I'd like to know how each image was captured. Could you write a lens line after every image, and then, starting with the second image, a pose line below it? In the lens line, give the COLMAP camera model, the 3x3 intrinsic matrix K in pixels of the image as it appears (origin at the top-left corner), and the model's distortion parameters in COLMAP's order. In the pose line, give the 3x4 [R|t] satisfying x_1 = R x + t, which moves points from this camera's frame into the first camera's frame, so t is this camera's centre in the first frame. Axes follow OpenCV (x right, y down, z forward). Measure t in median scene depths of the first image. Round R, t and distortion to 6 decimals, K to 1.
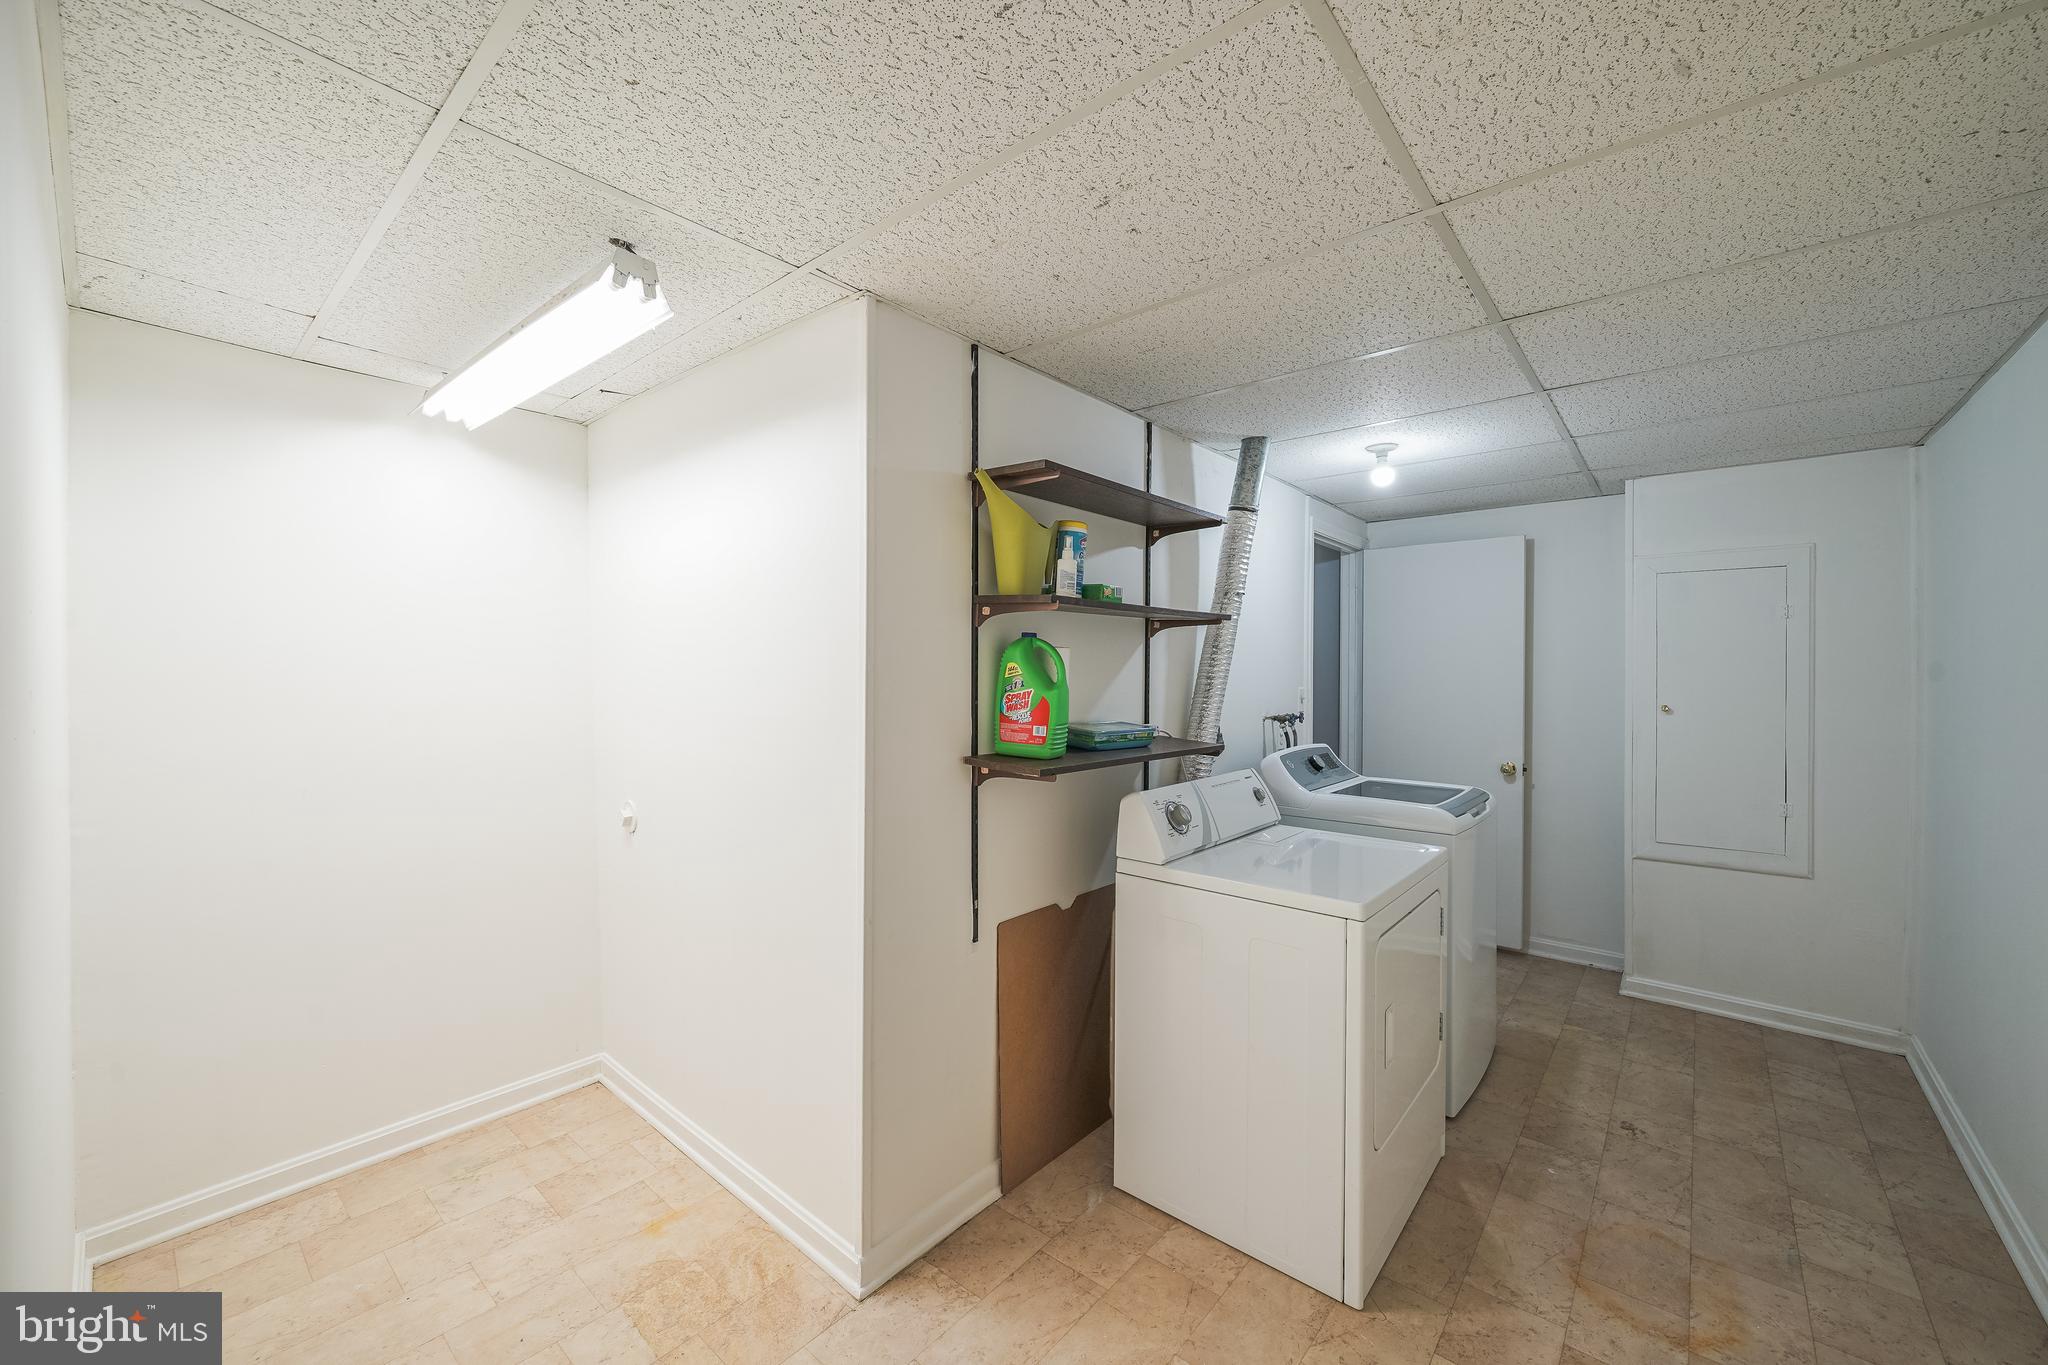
lens RADIAL K [[788.5, 0, 1046.5], [0, 788.5, 677.0], [0, 0, 1]] dist [-0.003538, -0.000098]
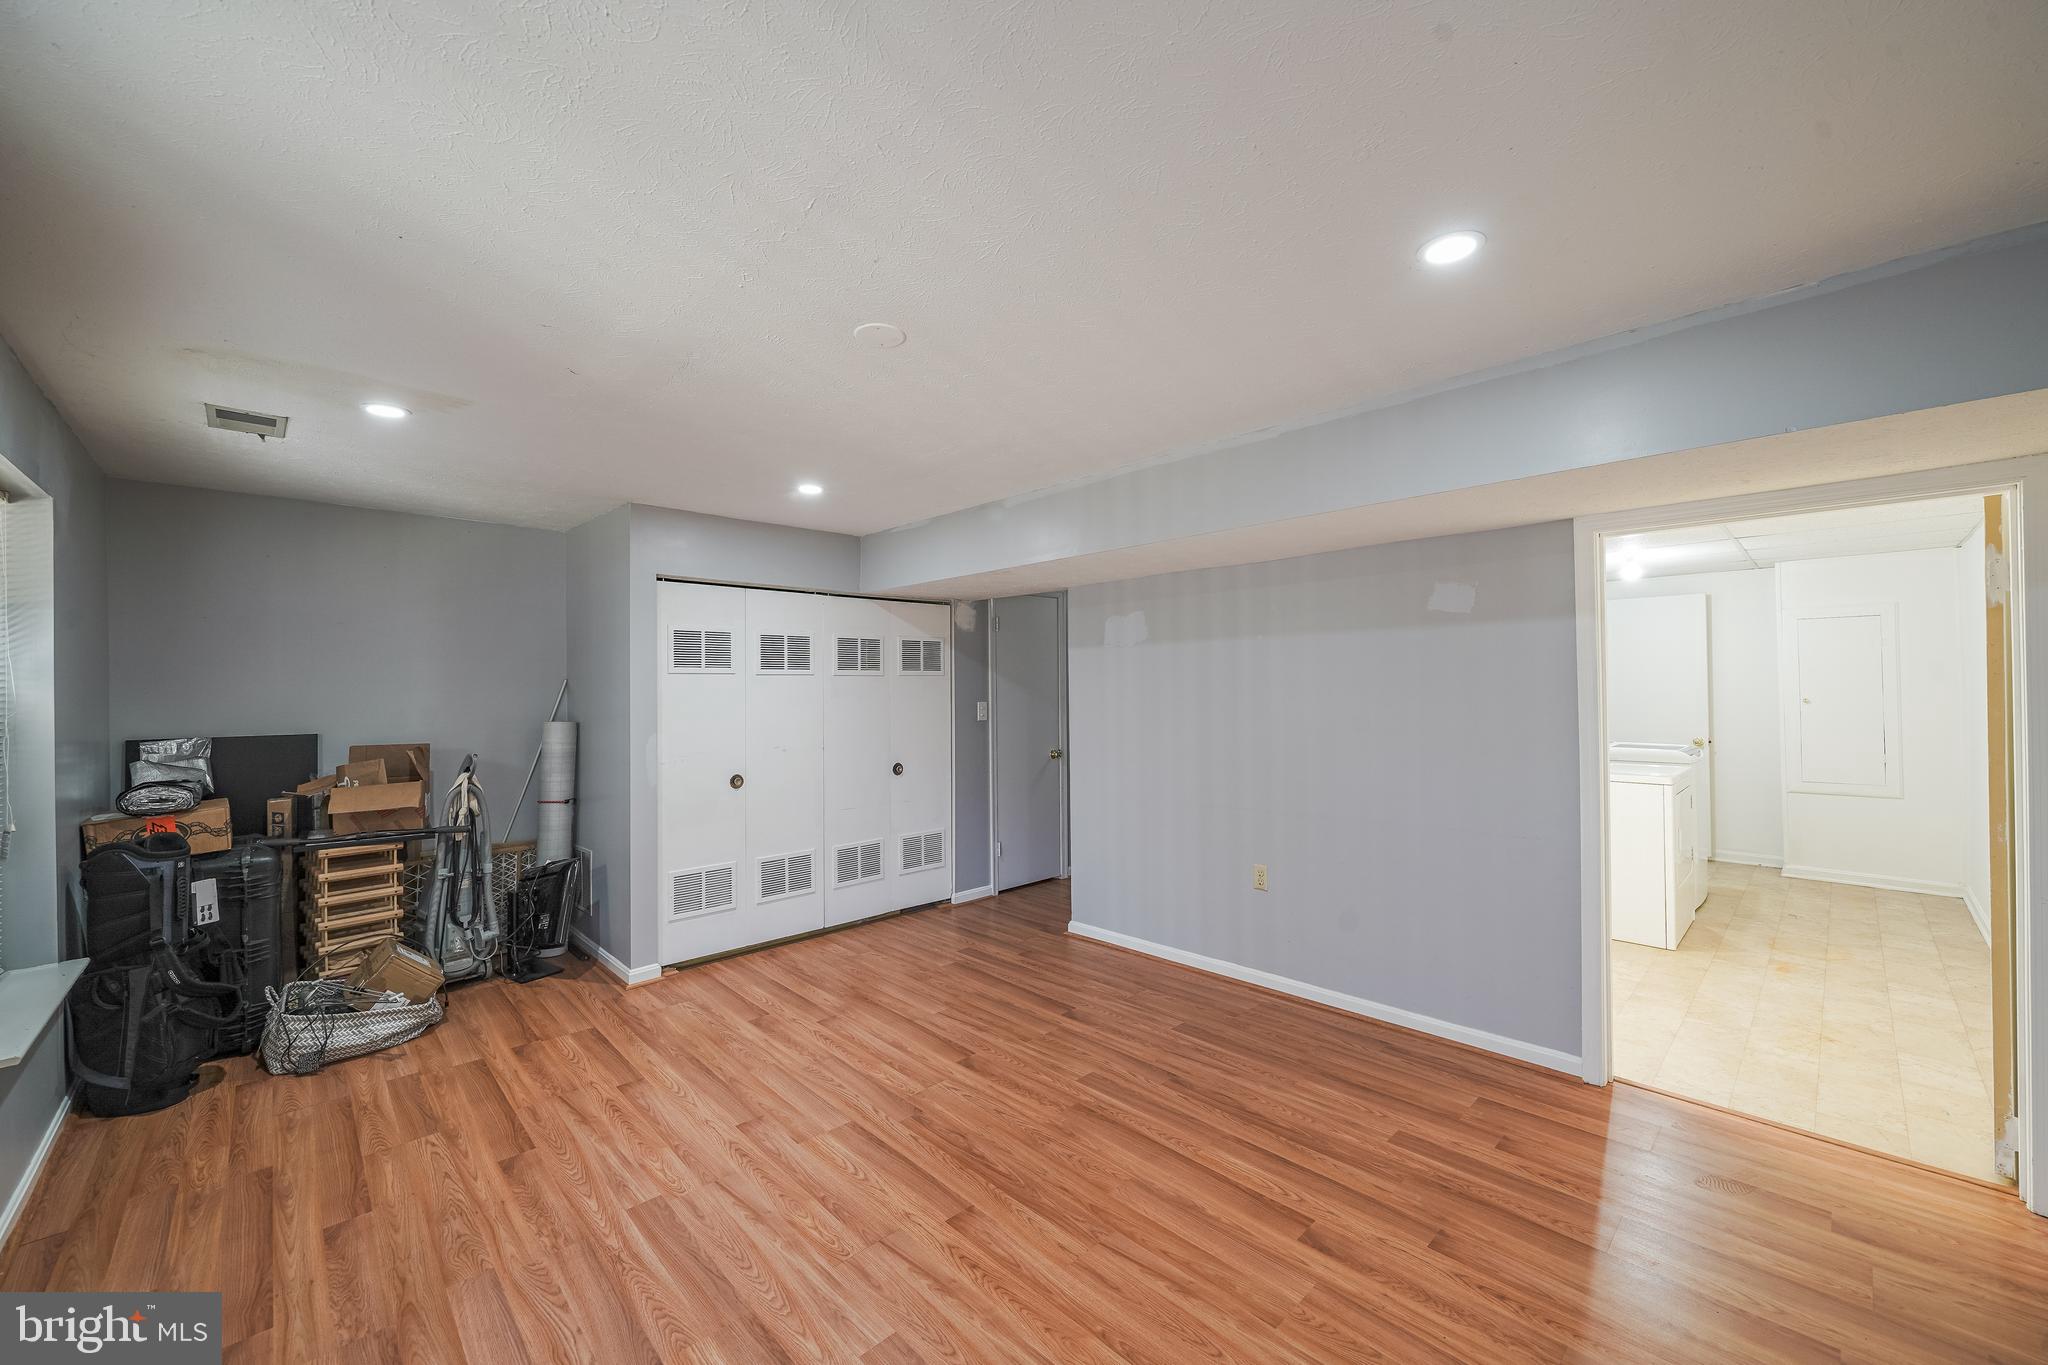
lens RADIAL K [[788.5, 0, 1055.1], [0, 788.5, 678.8], [0, 0, 1]] dist [-0.003538, -0.000098]
pose [[0.995428, -0.014798, -0.094366, -0.613849], [0.013378, 0.999788, -0.015661, -0.000542], [0.094578, 0.014327, 0.995414, -0.776438]]
